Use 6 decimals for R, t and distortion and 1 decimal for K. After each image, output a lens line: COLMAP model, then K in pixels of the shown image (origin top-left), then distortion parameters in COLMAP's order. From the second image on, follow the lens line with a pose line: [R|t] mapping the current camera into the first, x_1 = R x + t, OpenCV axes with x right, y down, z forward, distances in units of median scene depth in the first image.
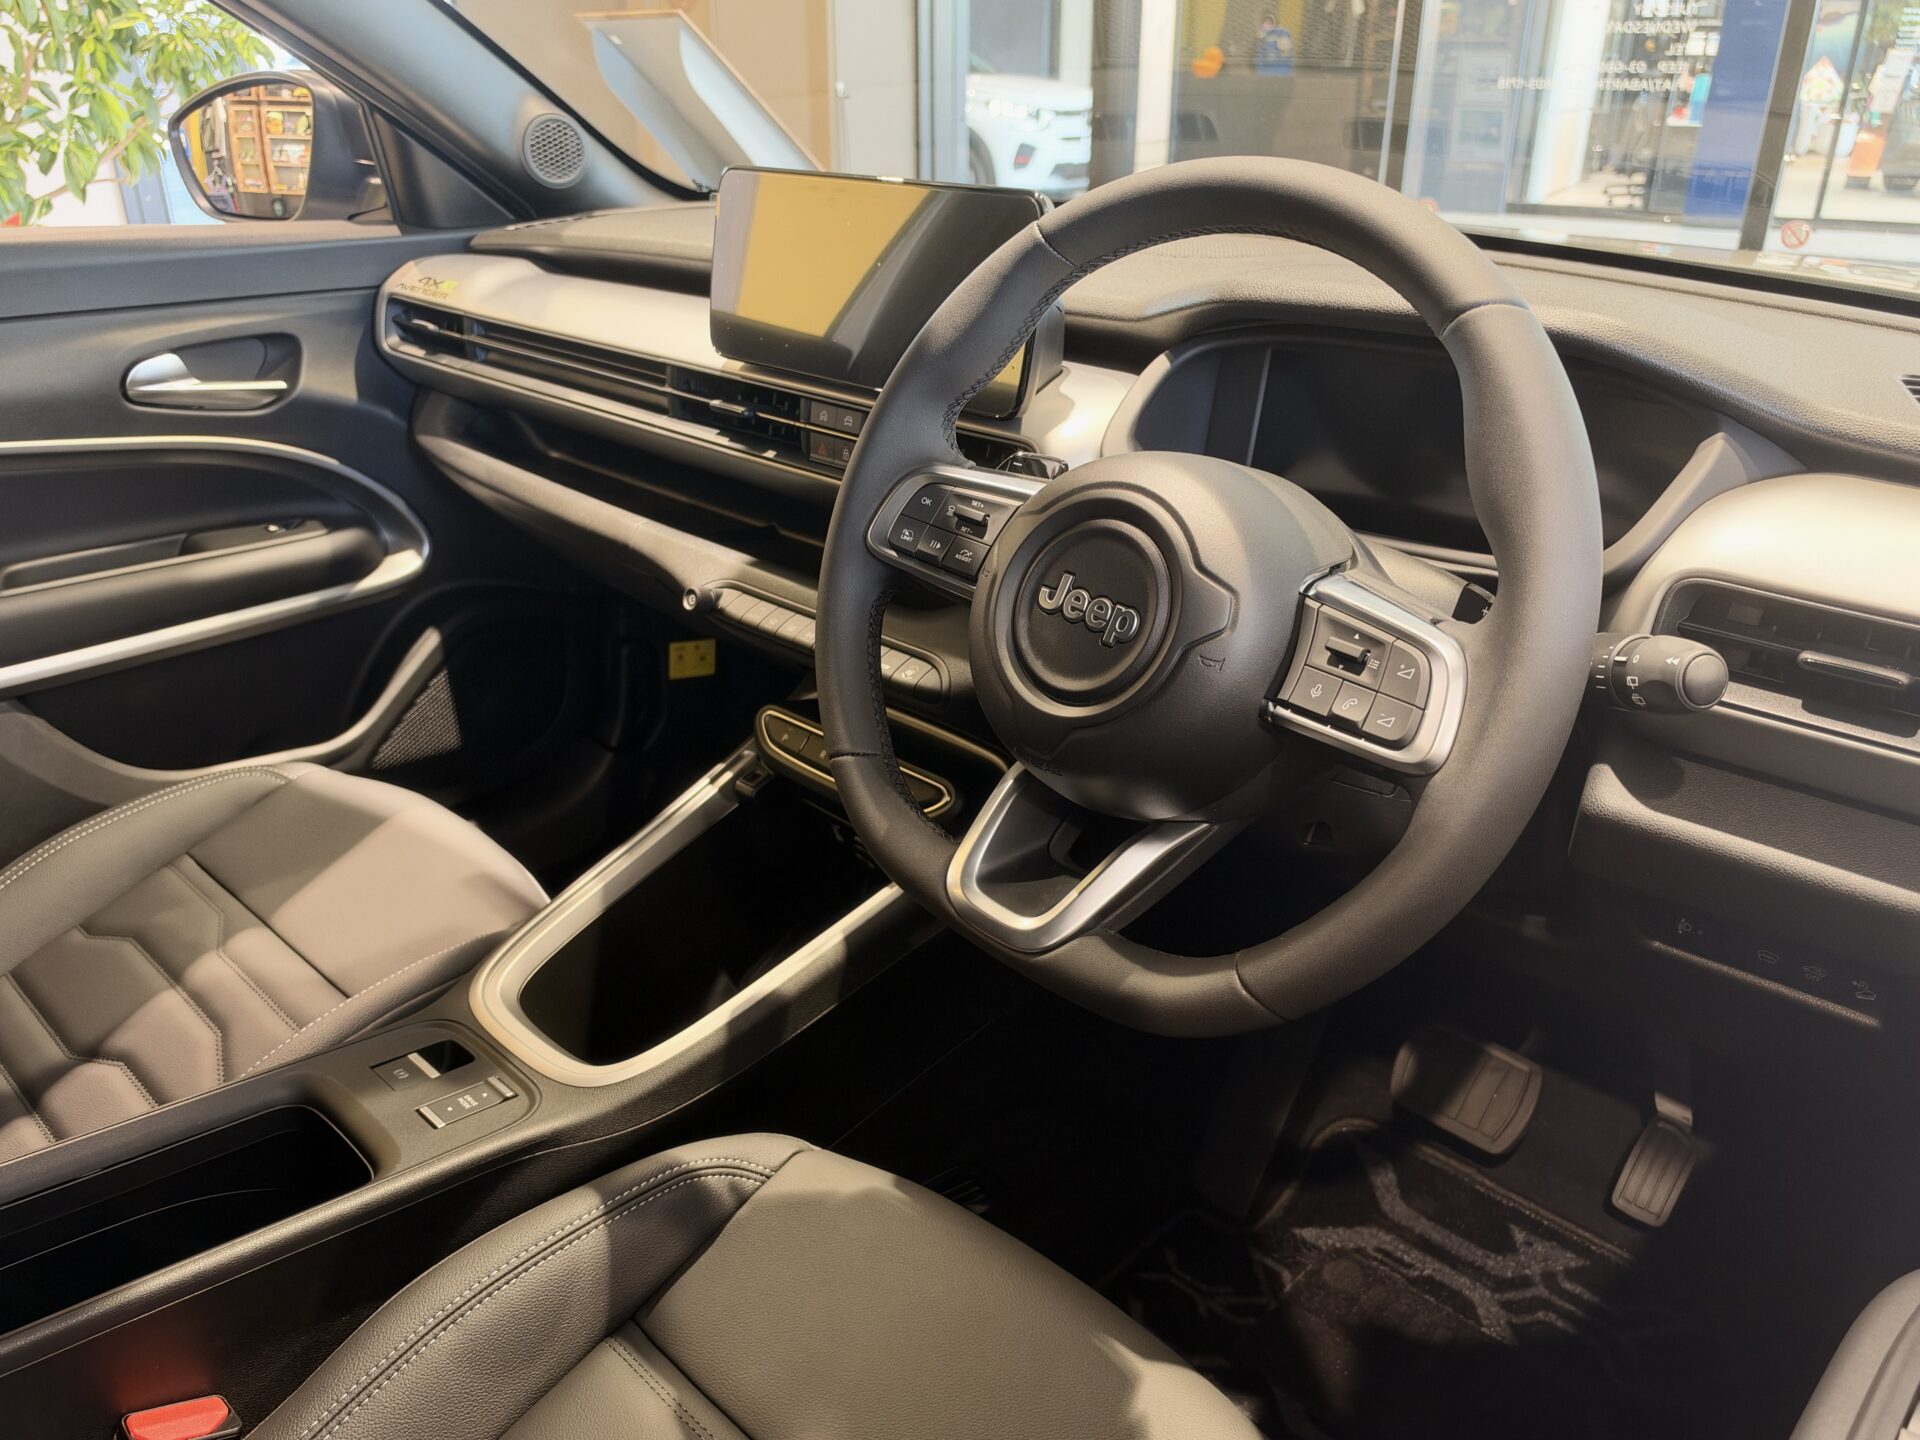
lens RADIAL K [[1430.6, 0, 962.6], [0, 1430.6, 711.3], [0, 0, 1]] dist [-0.013167, -0.026792]
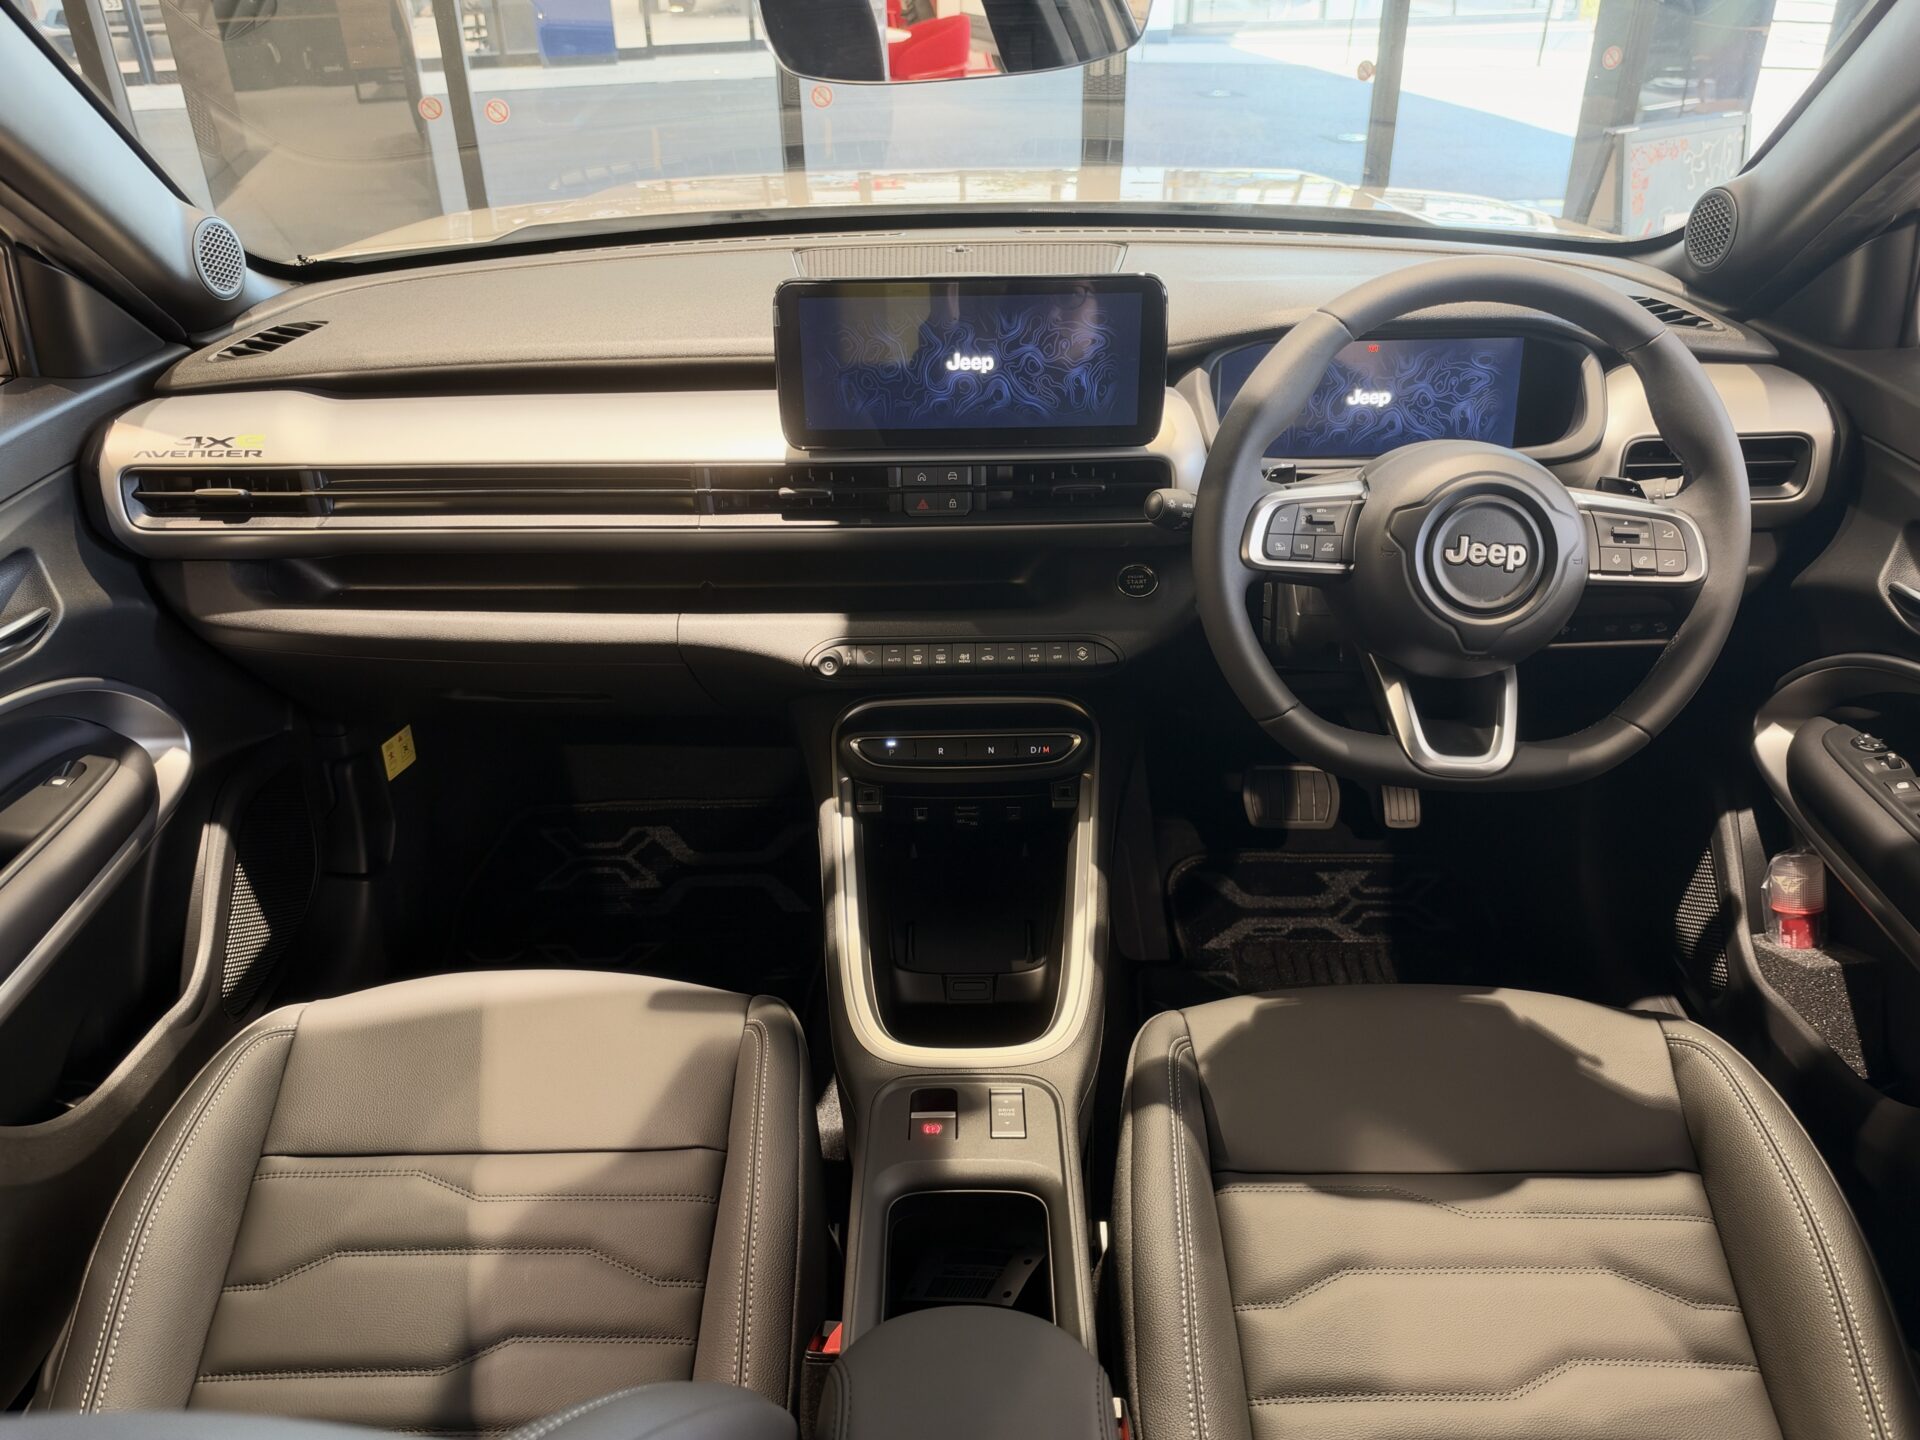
lens RADIAL K [[1430.6, 0, 866.3], [0, 1430.6, 723.2], [0, 0, 1]] dist [-0.013167, -0.026792]
pose [[0.733847, -0.366978, 0.571660, -0.772513], [0.305560, 0.929908, 0.204704, -0.240076], [-0.606713, 0.024454, 0.794544, 0.095003]]
